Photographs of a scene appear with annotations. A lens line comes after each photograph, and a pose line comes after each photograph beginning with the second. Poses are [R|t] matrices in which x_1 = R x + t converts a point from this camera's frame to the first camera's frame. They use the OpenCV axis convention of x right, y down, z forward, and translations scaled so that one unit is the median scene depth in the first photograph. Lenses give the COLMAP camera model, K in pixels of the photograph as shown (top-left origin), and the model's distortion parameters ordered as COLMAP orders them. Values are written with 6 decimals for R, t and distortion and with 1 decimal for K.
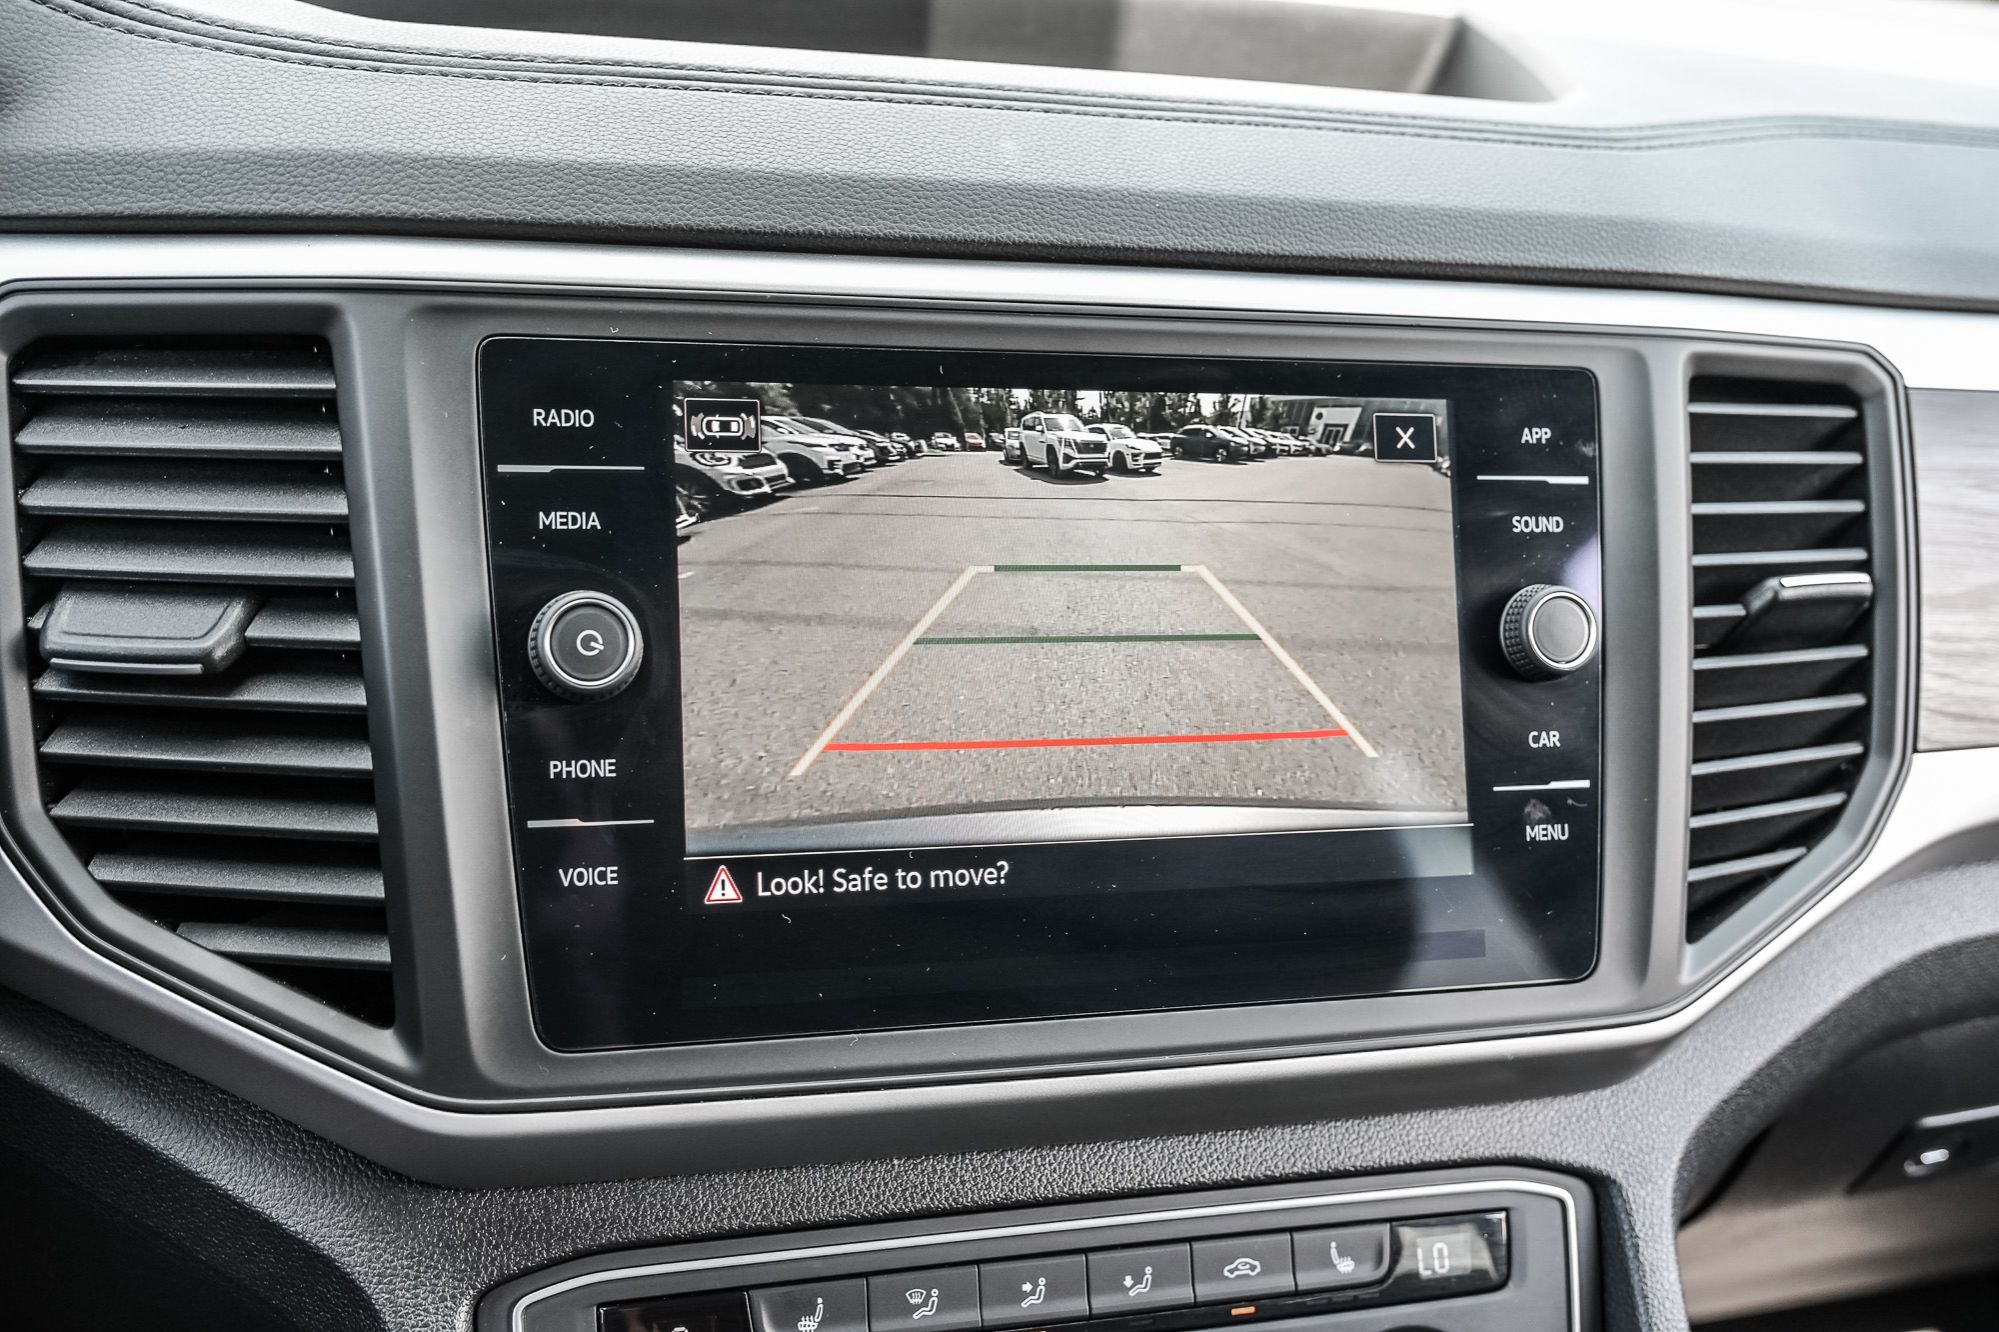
lens RADIAL K [[2055.1, 0, 987.2], [0, 2055.1, 659.7], [0, 0, 1]] dist [0.015124, 0.000000]
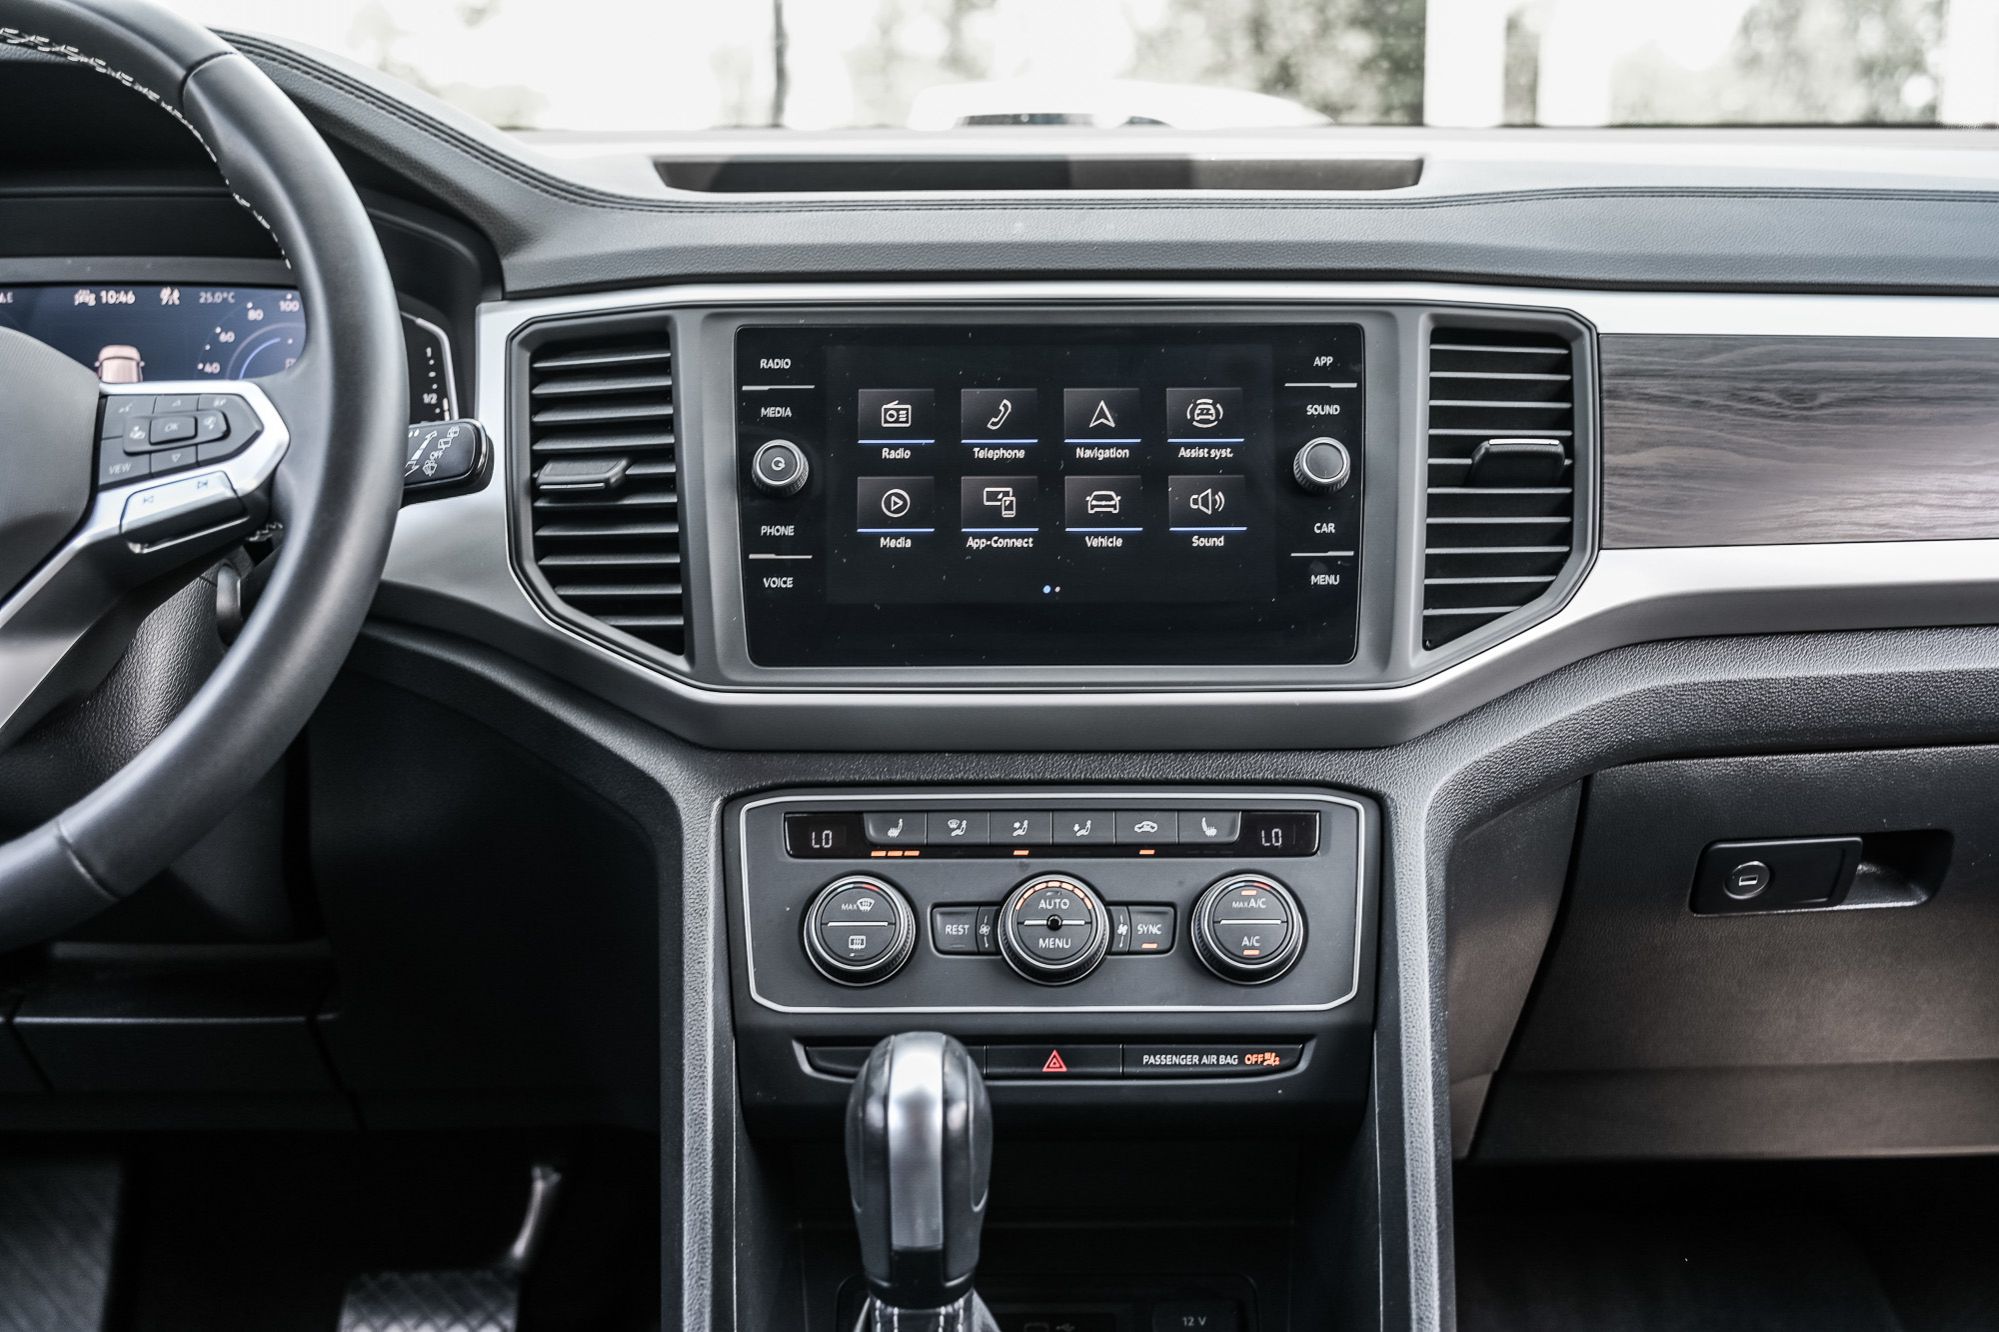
lens RADIAL K [[2247.0, 0, 1010.5], [0, 2247.0, 675.1], [0, 0, 1]] dist [0.019367, 0.000000]
pose [[0.956339, -0.034420, -0.290226, 0.645732], [-0.012430, 0.987352, -0.158056, 0.531285], [0.291995, 0.154763, 0.943815, -0.968529]]
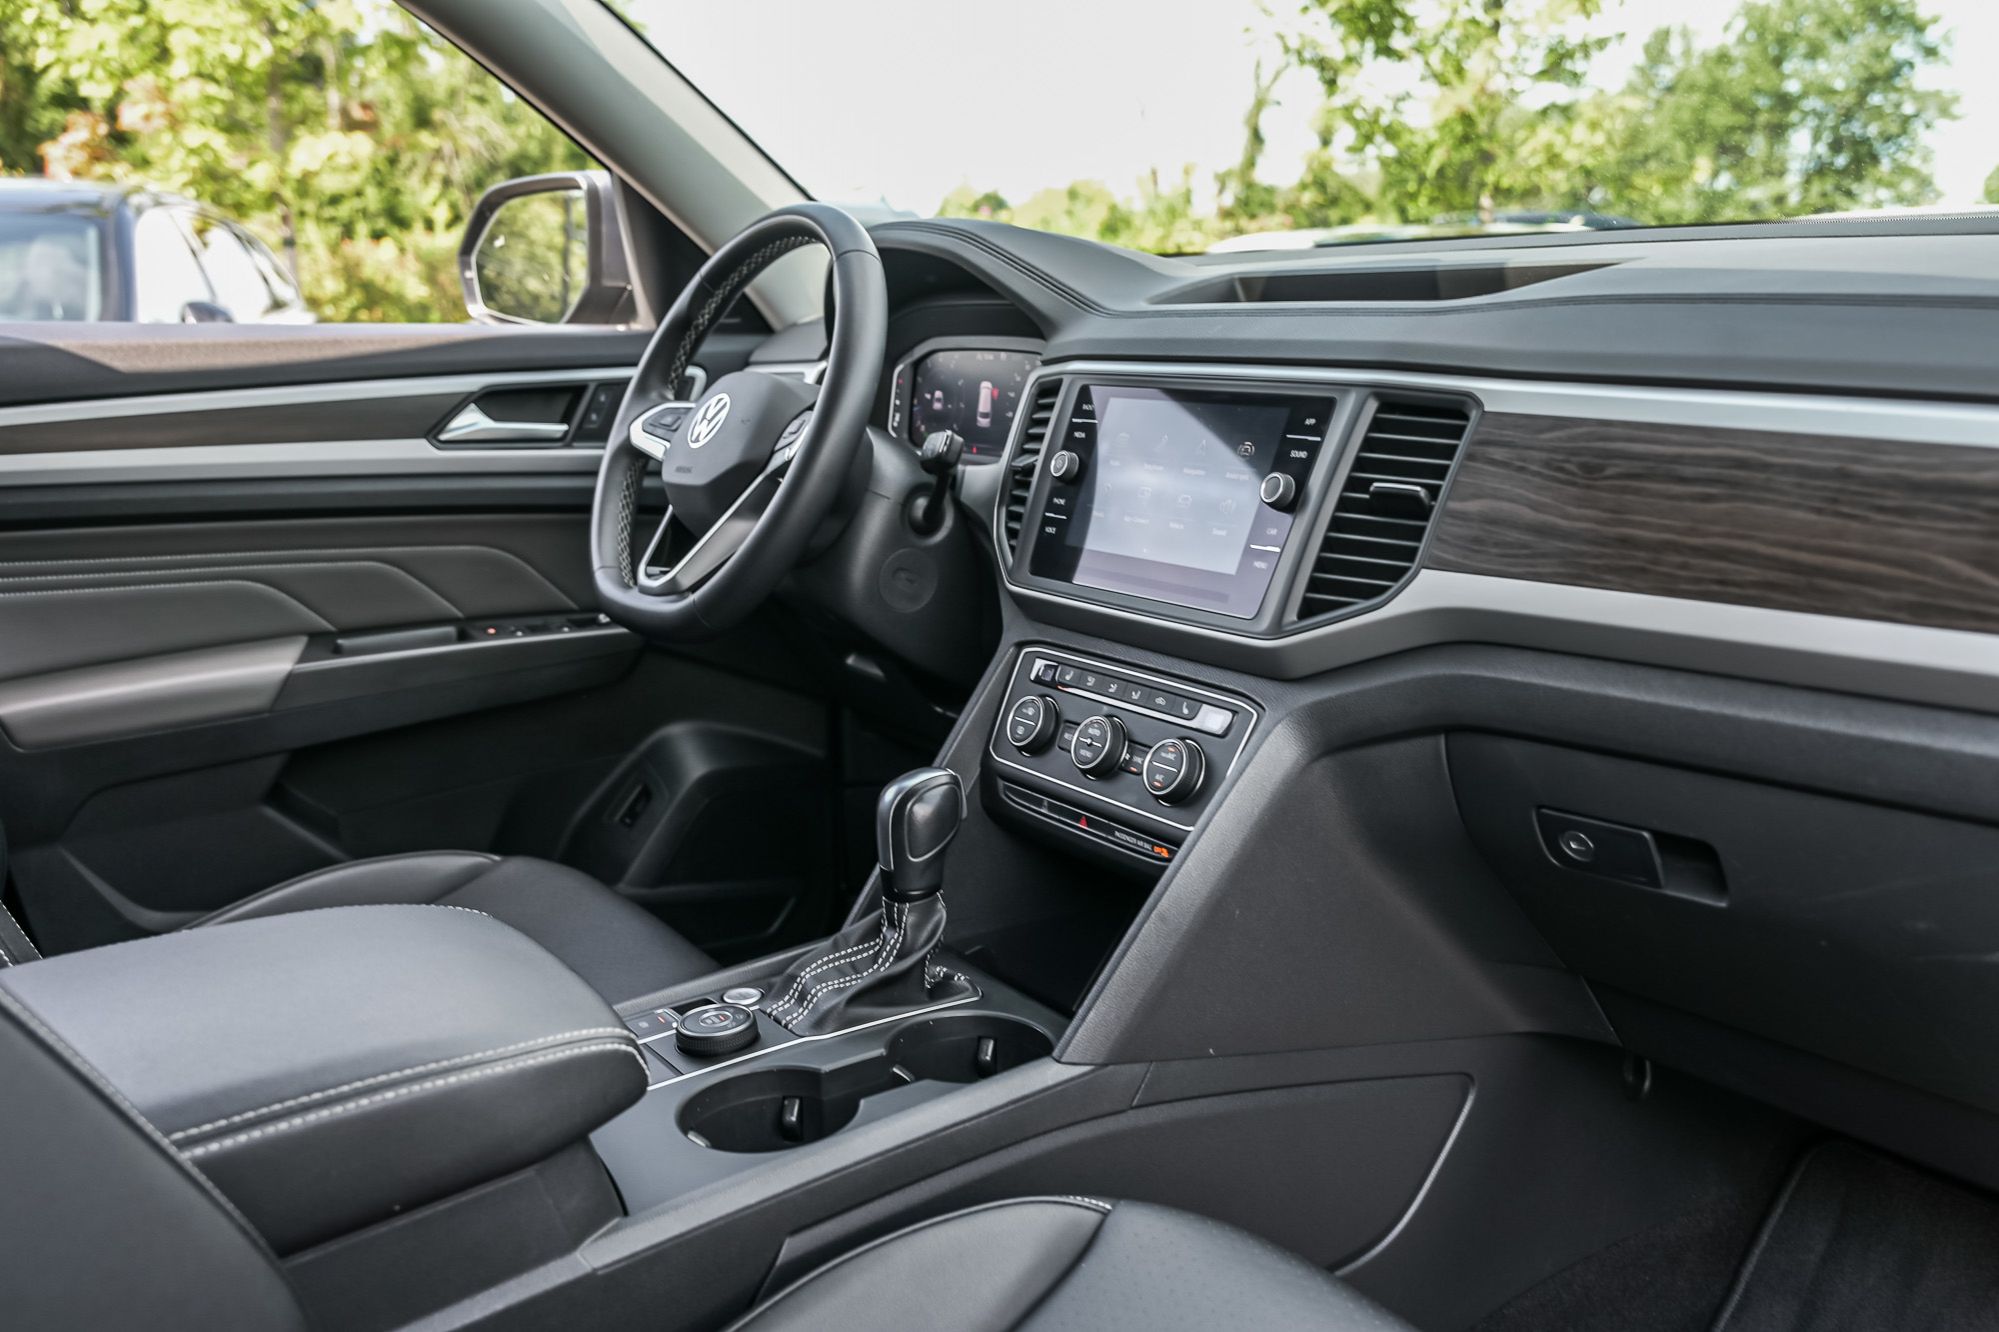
lens RADIAL K [[1705.7, 0, 1006.3], [0, 1705.7, 667.2], [0, 0, 1]] dist [0.042600, -0.005076]
pose [[0.313756, 0.115393, -0.942466, 2.589331], [-0.262082, 0.964552, 0.030847, 0.262317], [0.912617, 0.237325, 0.332876, -0.002681]]
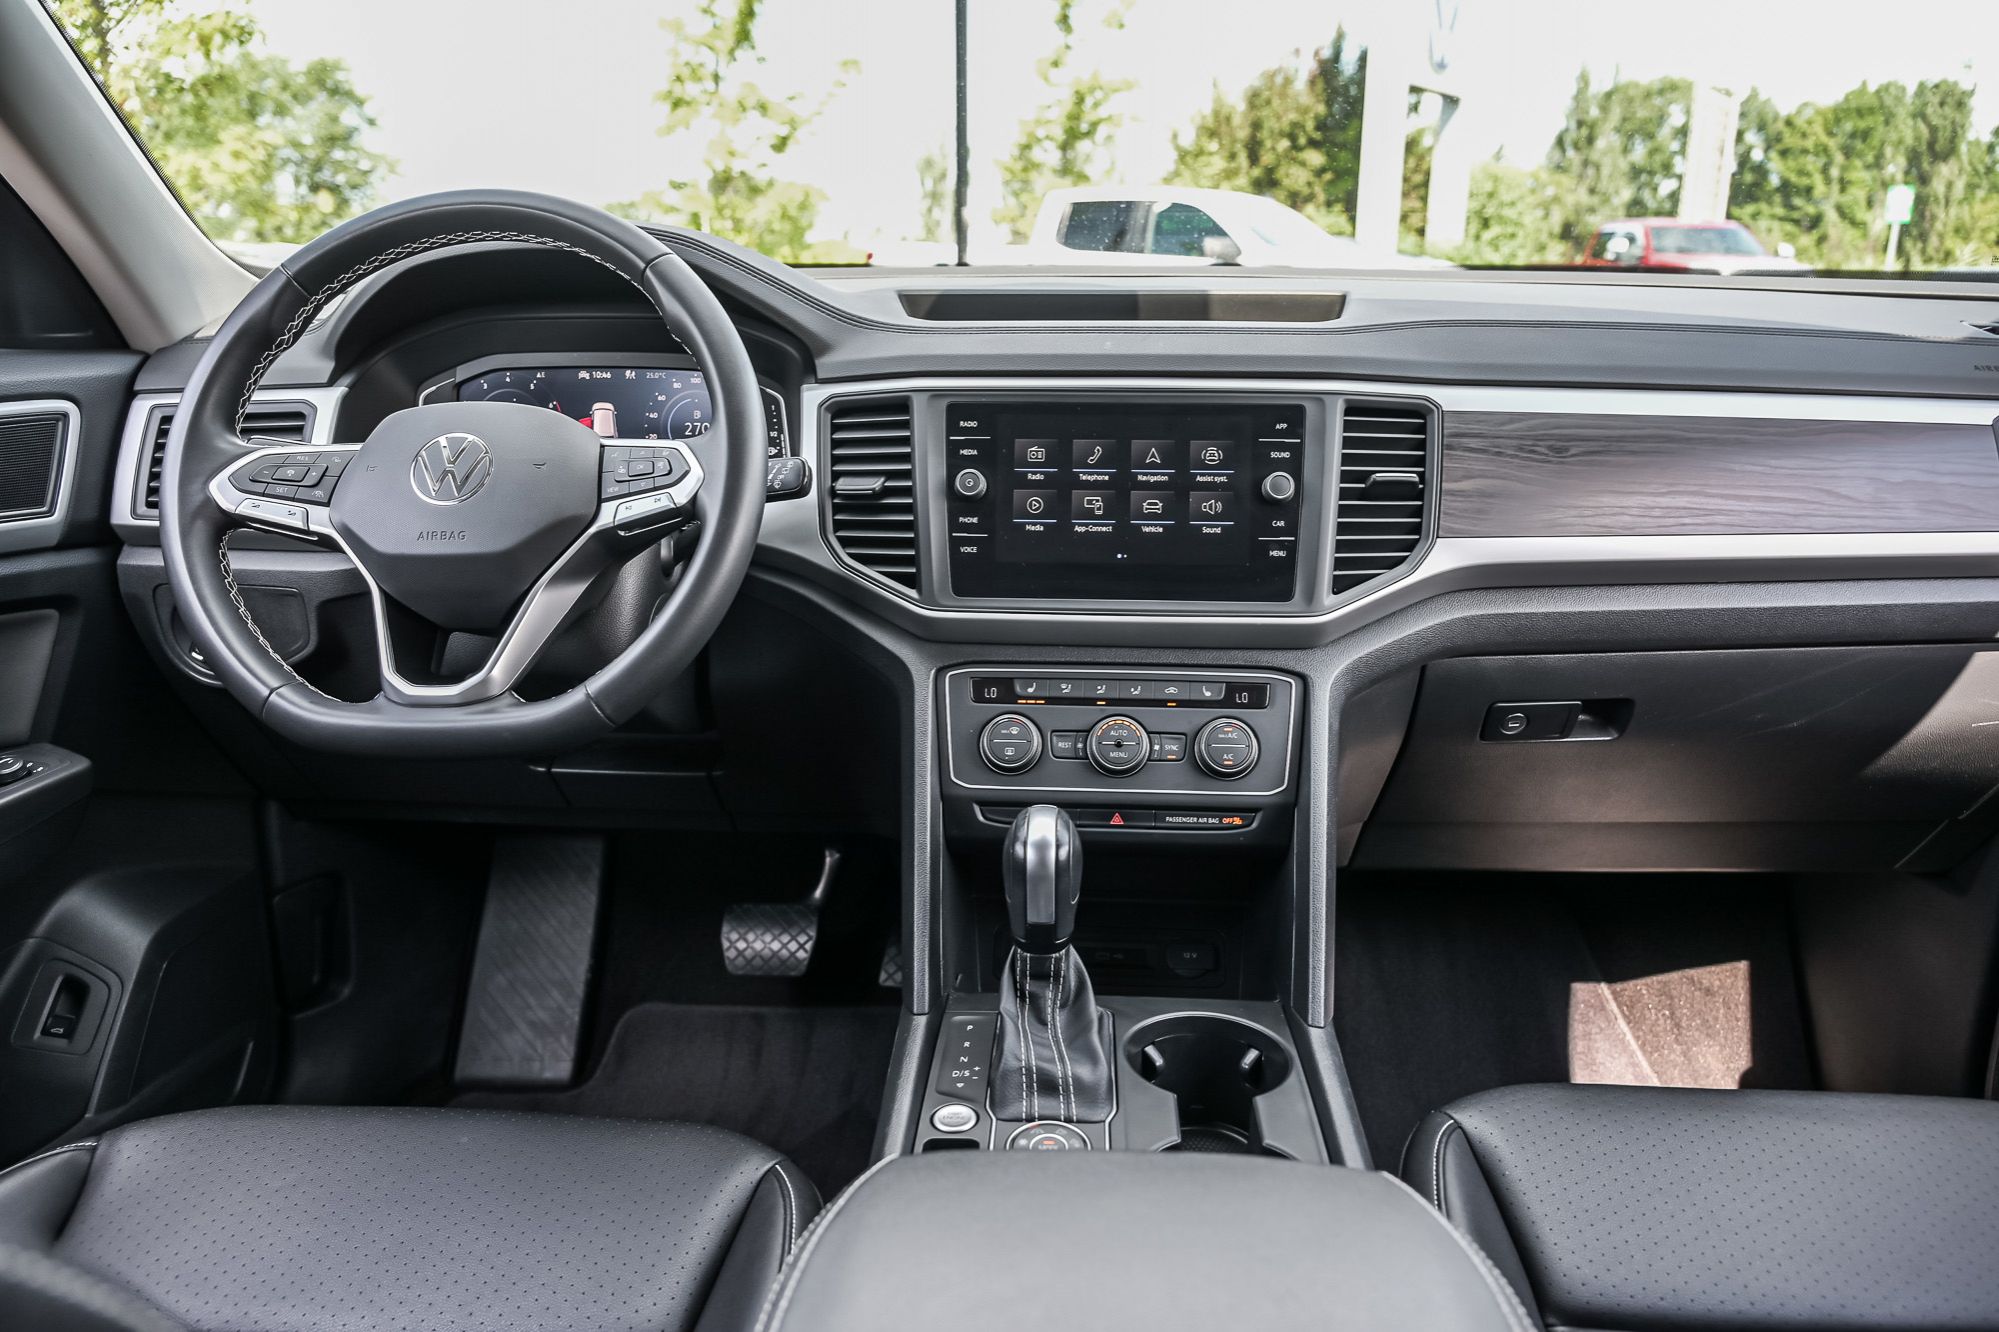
lens RADIAL K [[1326.3, 0, 1005.6], [0, 1326.3, 672.9], [0, 0, 1]] dist [0.004394, -0.006623]
pose [[0.936030, 0.016733, -0.351523, 0.673238], [-0.038997, 0.997649, -0.056353, 0.441993], [0.349754, 0.066457, 0.934481, -1.103658]]
